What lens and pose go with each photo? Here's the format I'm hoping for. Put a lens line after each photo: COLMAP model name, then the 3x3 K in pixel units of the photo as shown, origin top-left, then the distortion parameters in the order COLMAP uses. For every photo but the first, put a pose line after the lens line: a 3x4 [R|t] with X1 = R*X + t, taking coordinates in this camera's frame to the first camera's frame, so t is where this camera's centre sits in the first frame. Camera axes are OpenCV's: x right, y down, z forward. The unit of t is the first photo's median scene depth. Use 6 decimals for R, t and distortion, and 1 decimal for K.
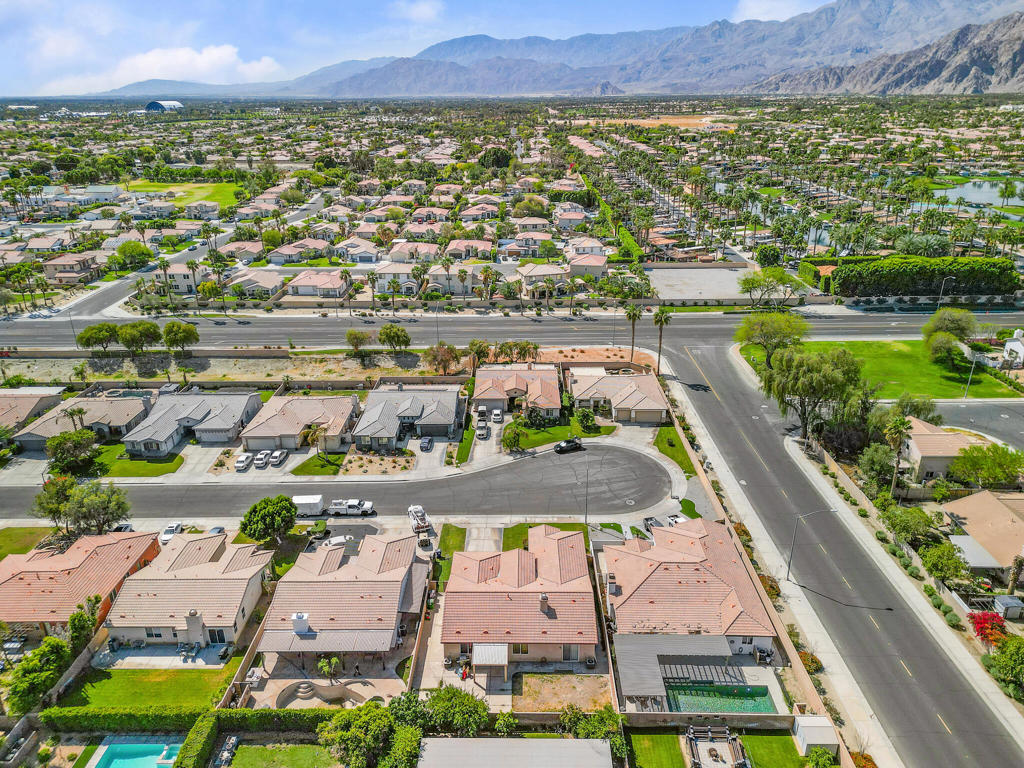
lens RADIAL K [[709.6, 0, 512.0], [0, 709.6, 384.0], [0, 0, 1]] dist [0.089516, -0.085505]
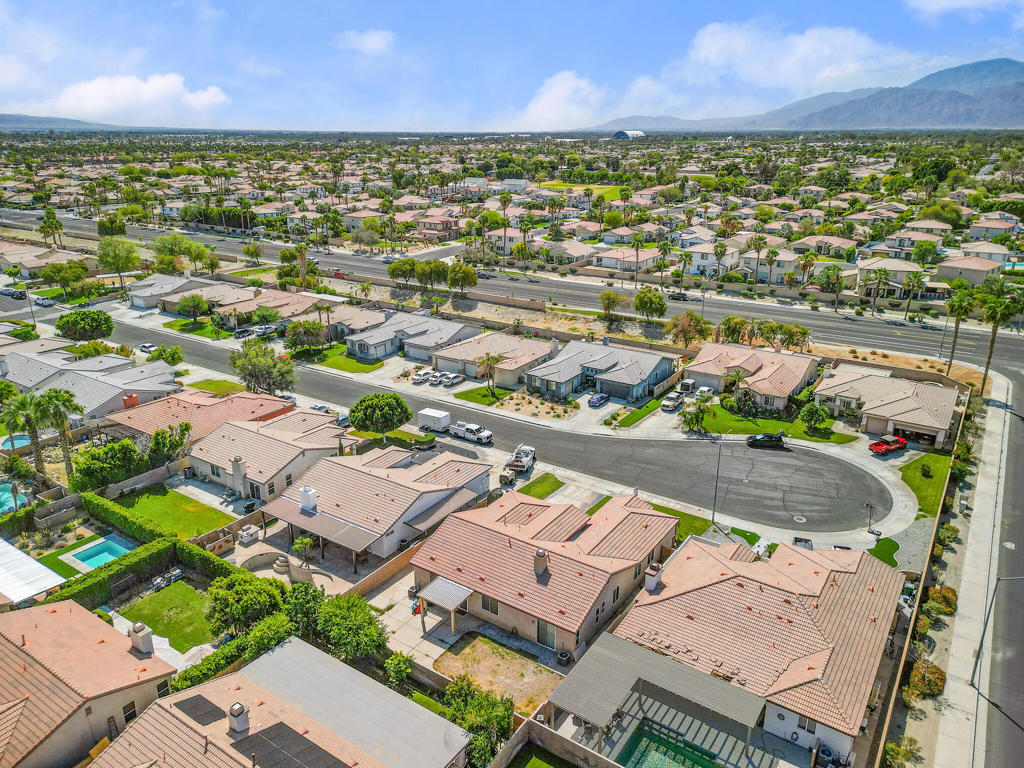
lens RADIAL K [[723.4, 0, 512.0], [0, 723.4, 384.0], [0, 0, 1]] dist [0.096997, -0.098054]
pose [[0.834995, 0.189511, -0.516593, 0.250483], [-0.213665, 0.976821, 0.012987, 0.079232], [0.507080, 0.099534, 0.856132, 0.206349]]
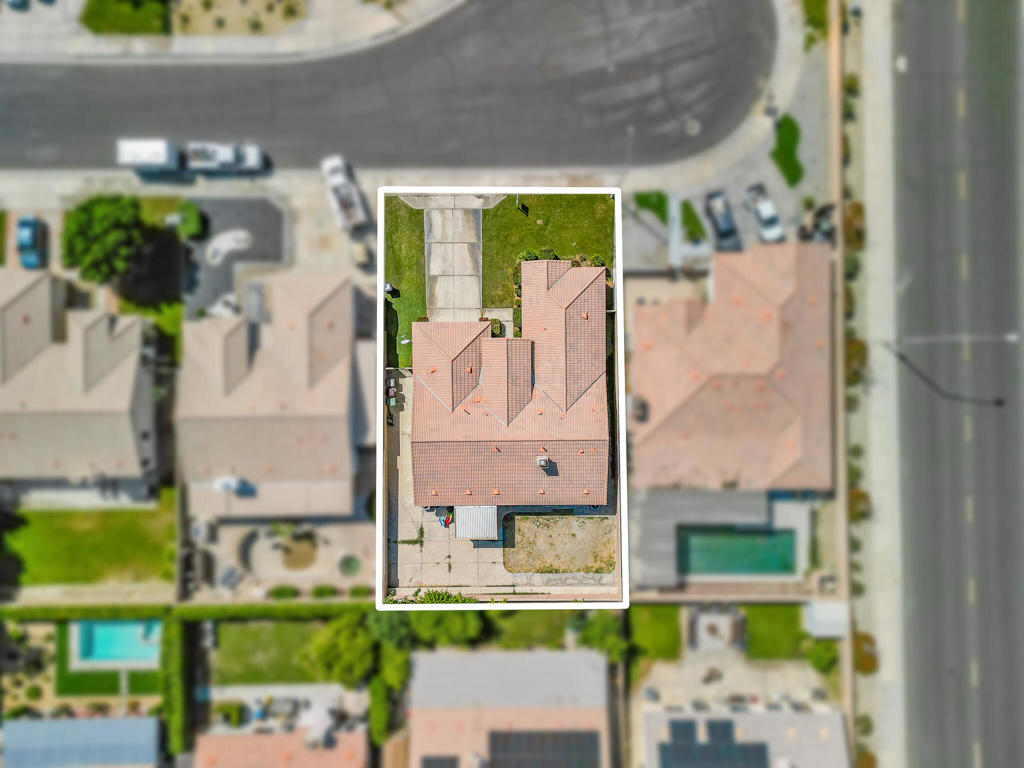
lens RADIAL K [[709.6, 0, 512.0], [0, 709.6, 384.0], [0, 0, 1]] dist [0.089516, -0.085505]
pose [[0.999707, -0.023741, 0.004713, 0.007097], [0.004410, 0.370121, 0.928973, -0.282302], [-0.023799, -0.928680, 0.370118, 0.527229]]
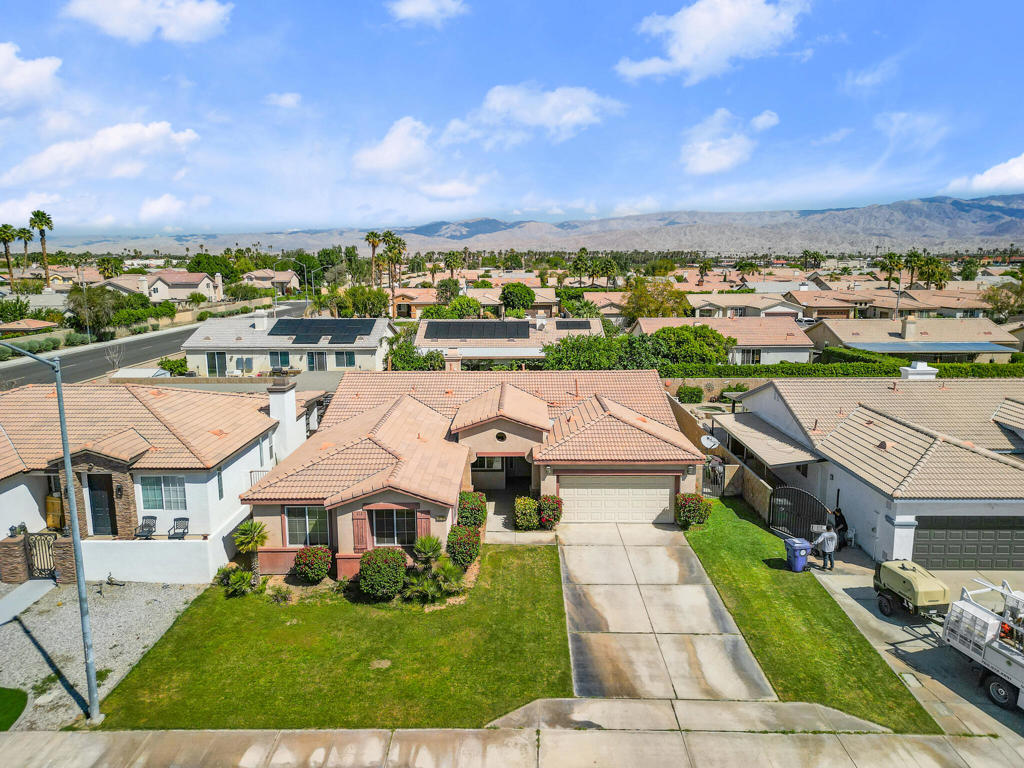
lens RADIAL K [[709.6, 0, 512.0], [0, 709.6, 384.0], [0, 0, 1]] dist [0.089516, -0.085505]
pose [[-0.999910, 0.013033, -0.003208, 0.002991], [0.009308, 0.845557, 0.533804, 0.031288], [0.009670, 0.533726, -0.845602, 0.947647]]
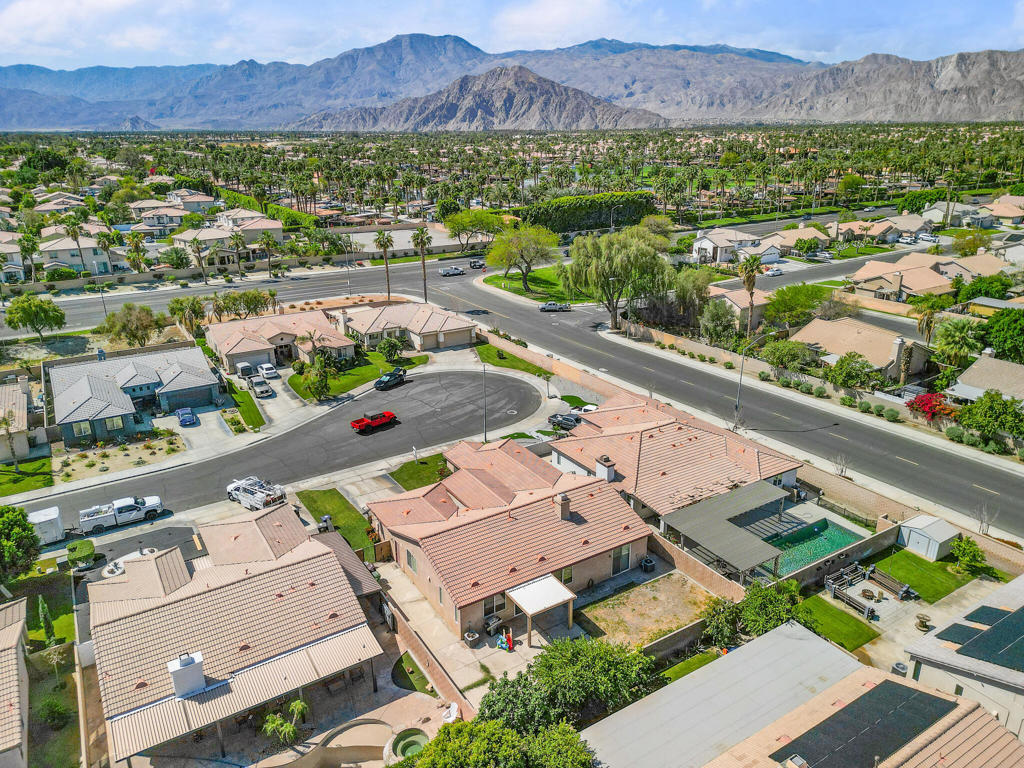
lens RADIAL K [[709.6, 0, 512.0], [0, 709.6, 384.0], [0, 0, 1]] dist [0.089516, -0.085505]
pose [[0.838465, -0.181880, 0.513707, -0.214377], [0.206059, 0.978487, 0.010111, 0.114639], [-0.504495, 0.097377, 0.857906, 0.283818]]
